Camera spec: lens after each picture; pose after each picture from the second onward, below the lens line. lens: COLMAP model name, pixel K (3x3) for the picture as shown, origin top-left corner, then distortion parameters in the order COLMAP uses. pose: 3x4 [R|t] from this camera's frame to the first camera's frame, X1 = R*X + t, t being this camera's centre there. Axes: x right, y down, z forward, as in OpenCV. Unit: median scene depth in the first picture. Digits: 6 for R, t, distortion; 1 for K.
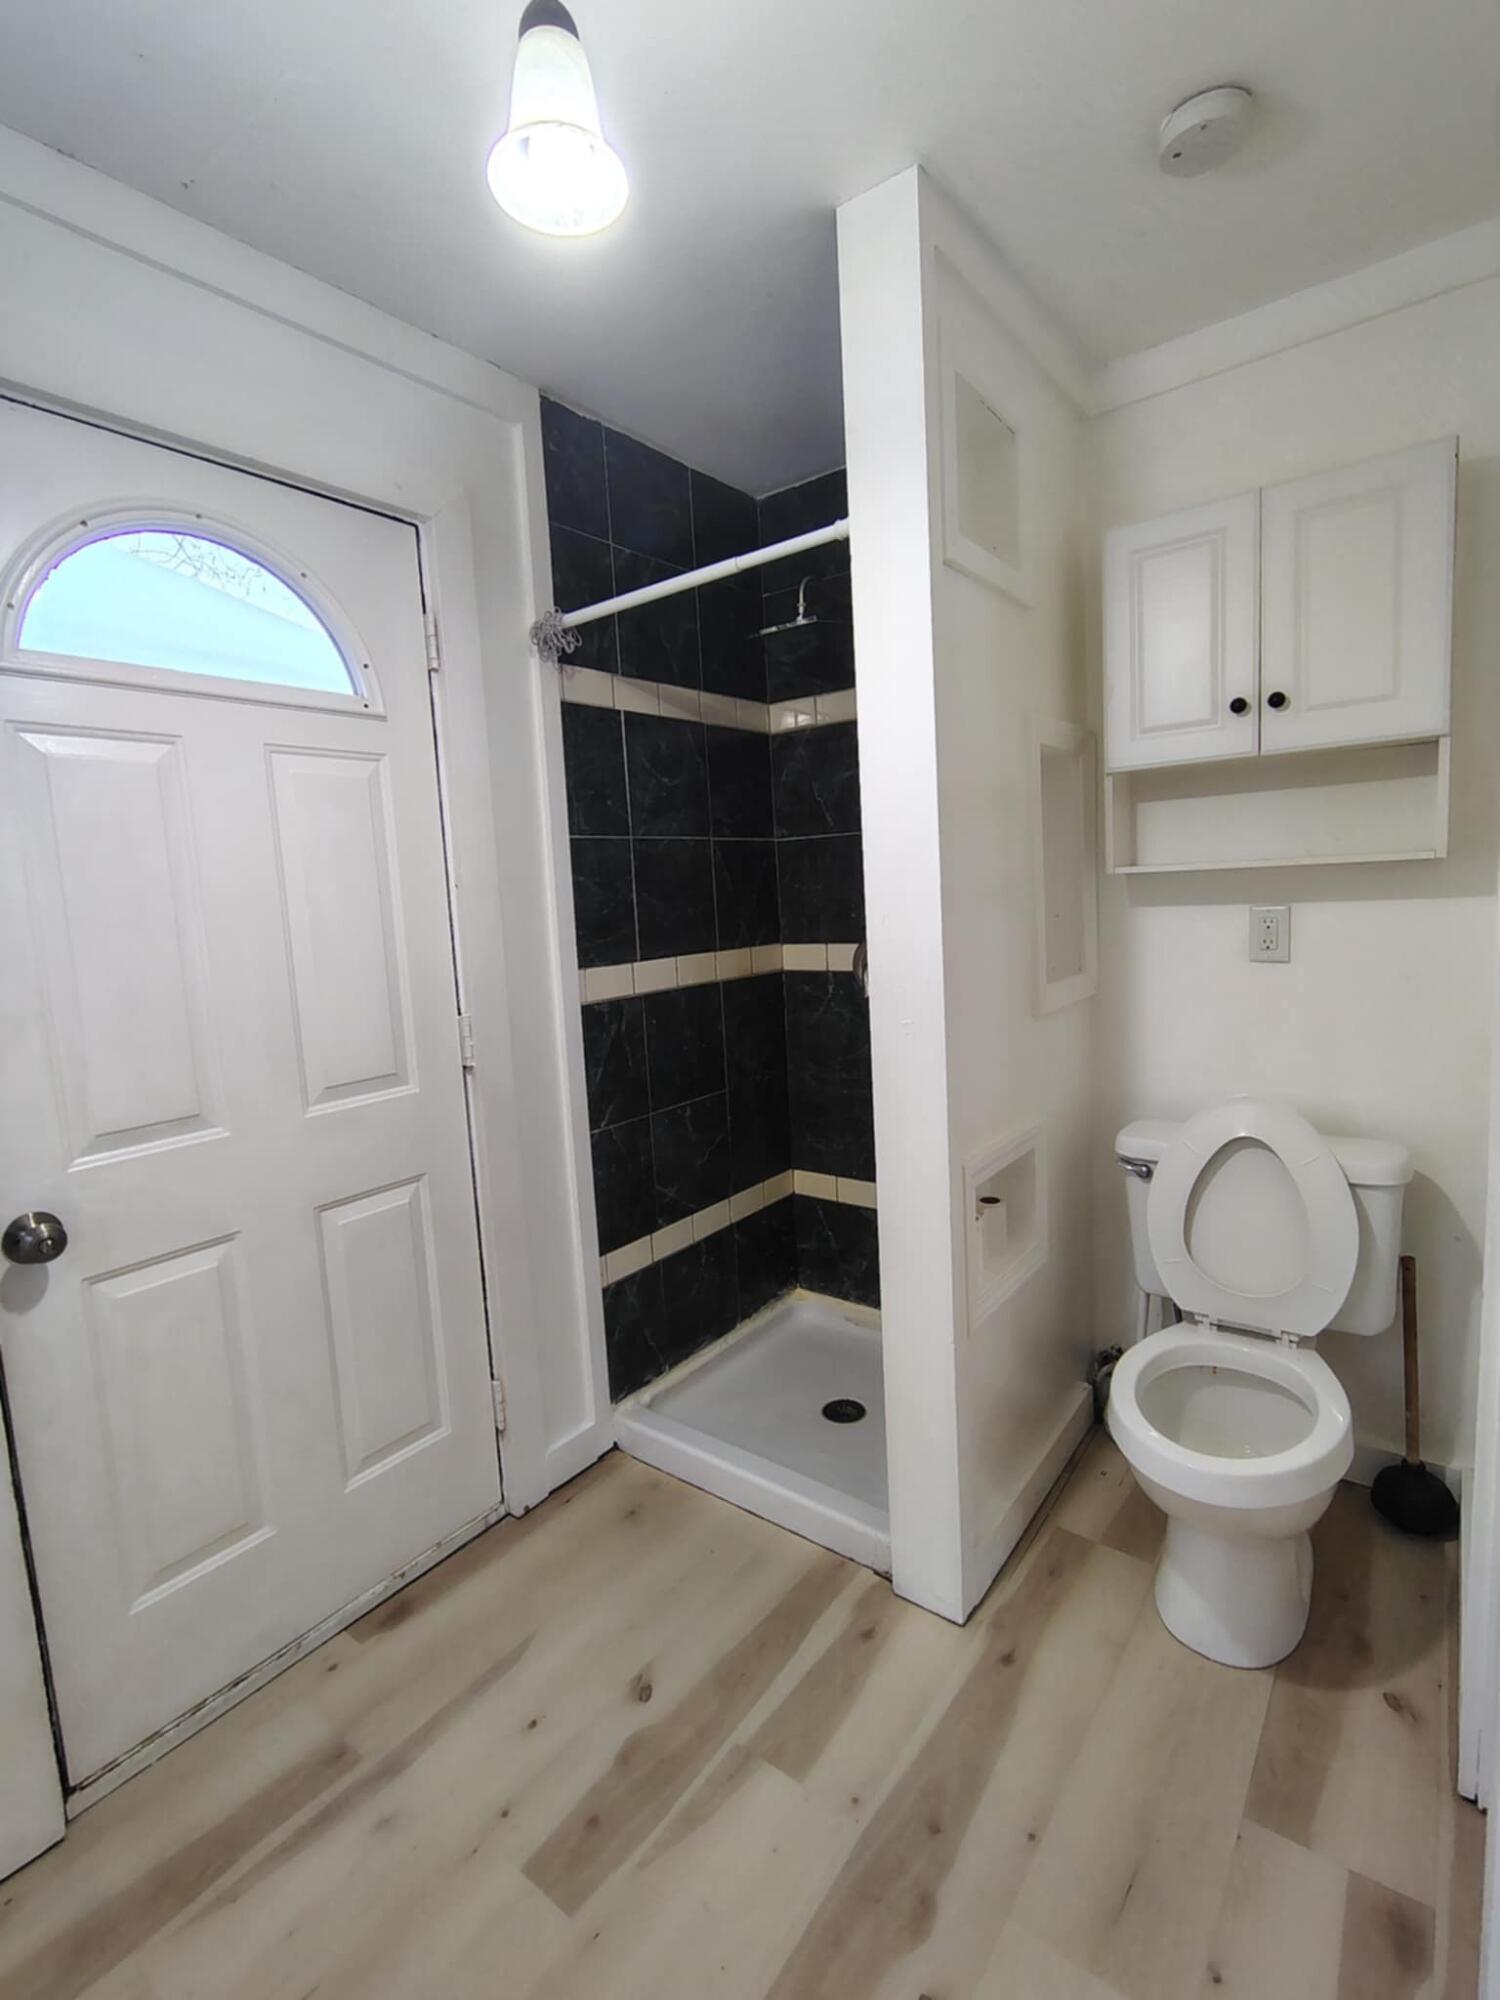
lens RADIAL K [[917.6, 0, 756.2], [0, 917.6, 997.4], [0, 0, 1]] dist [0.001794, -0.002531]
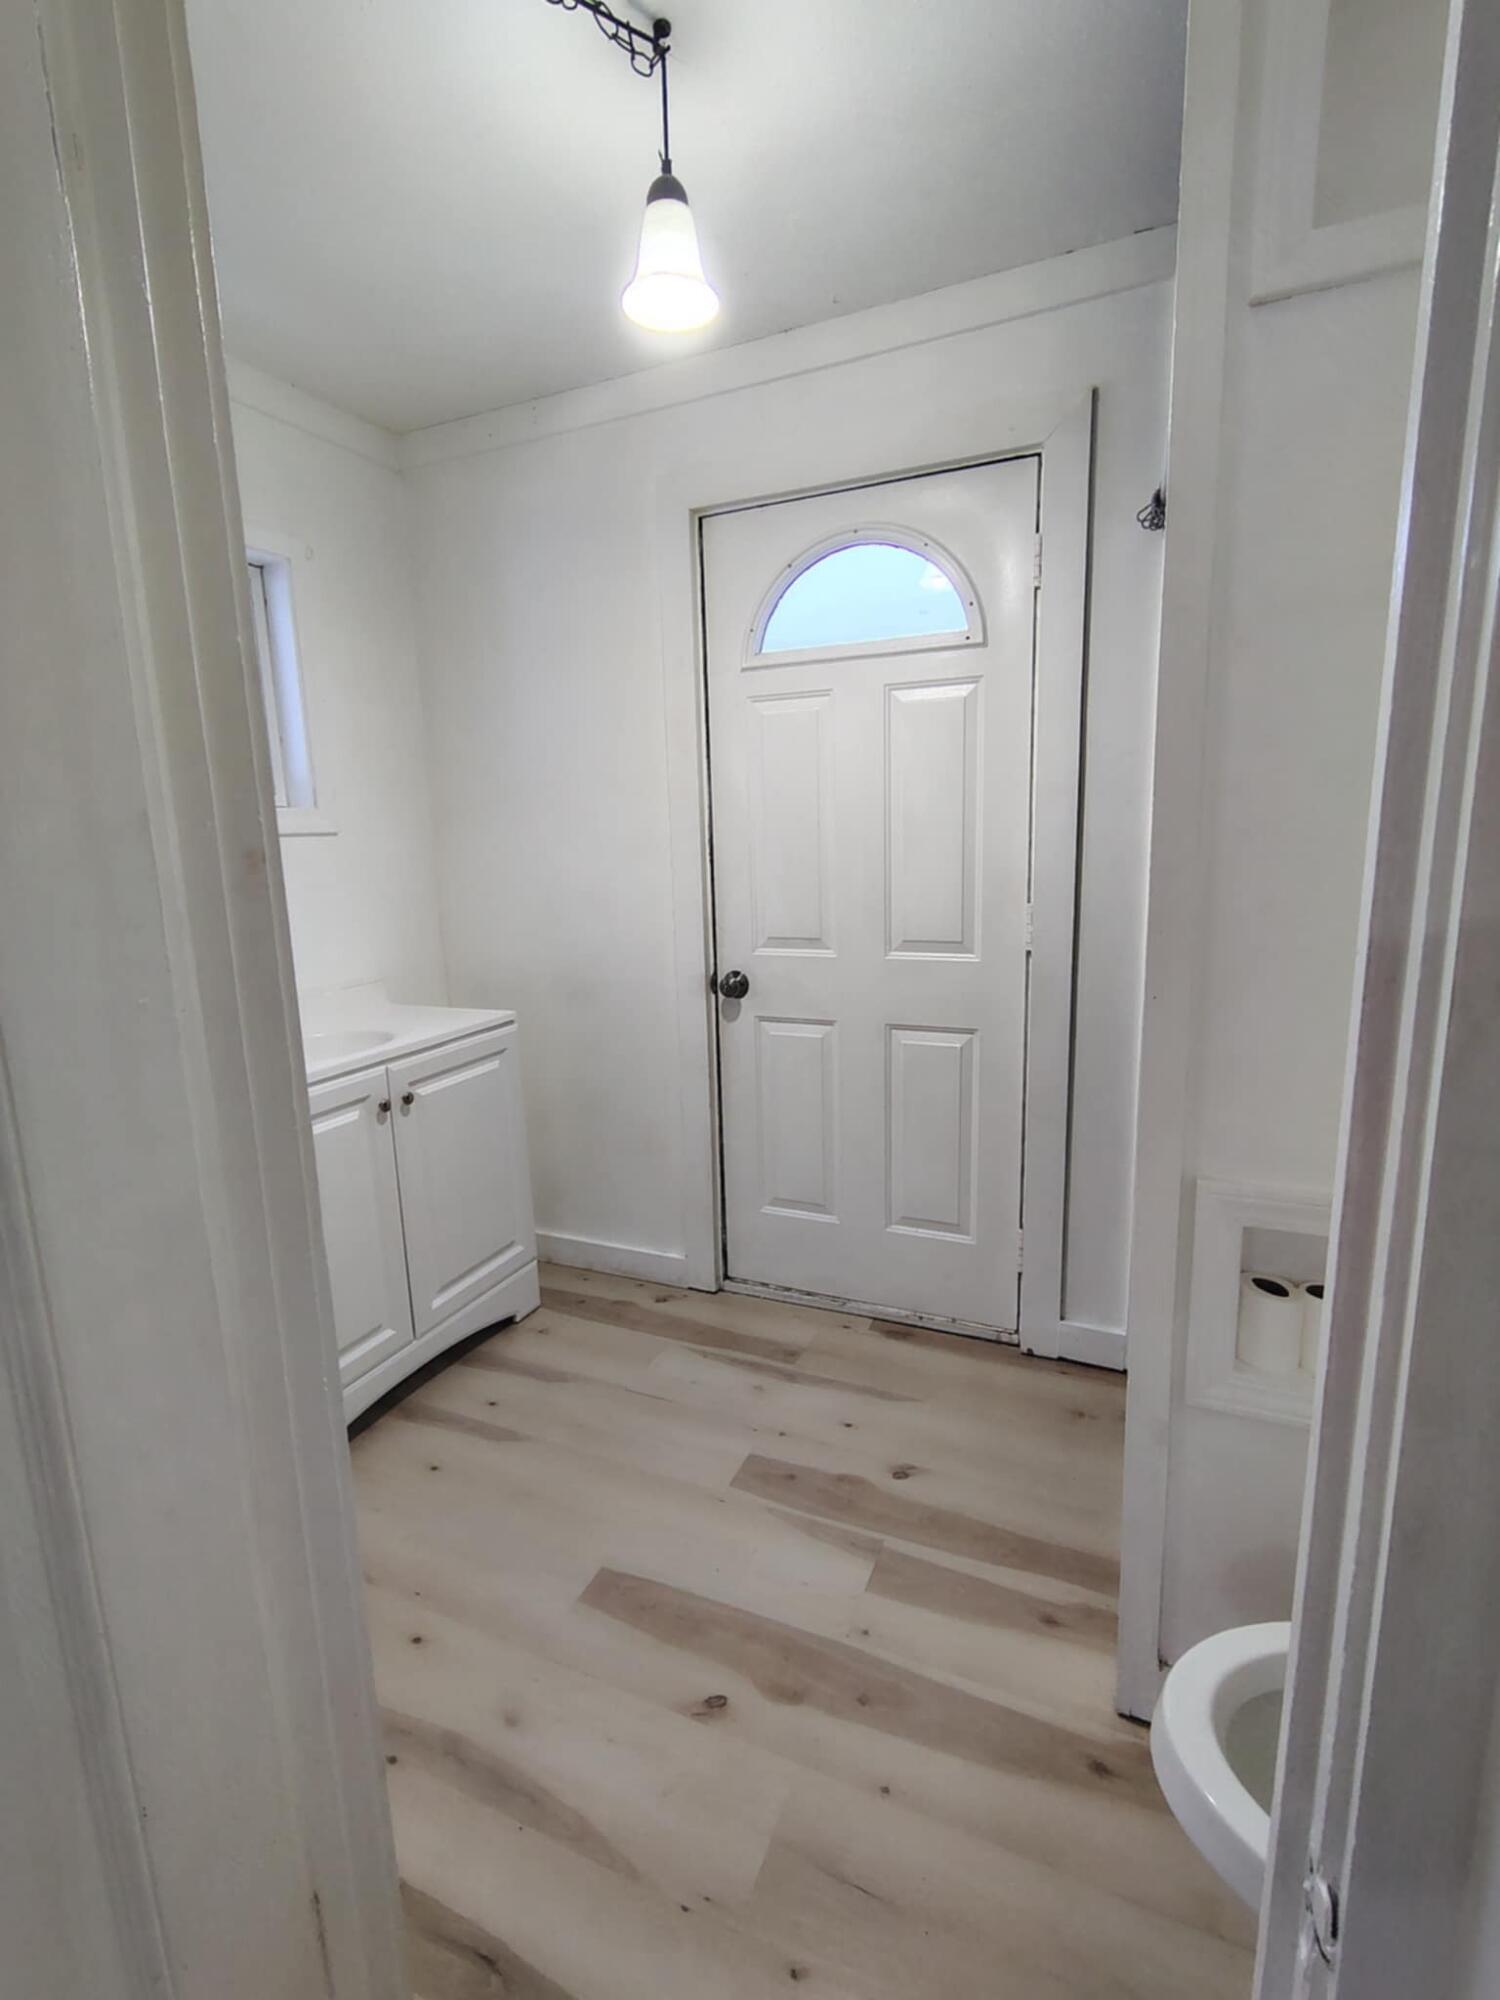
lens RADIAL K [[917.6, 0, 755.2], [0, 917.6, 1000.0], [0, 0, 1]] dist [0.001794, -0.002531]
pose [[0.237482, 0.215101, -0.947277, 0.844255], [-0.100188, 0.975398, 0.196370, -0.064969], [0.966211, 0.048271, 0.253190, 0.486517]]
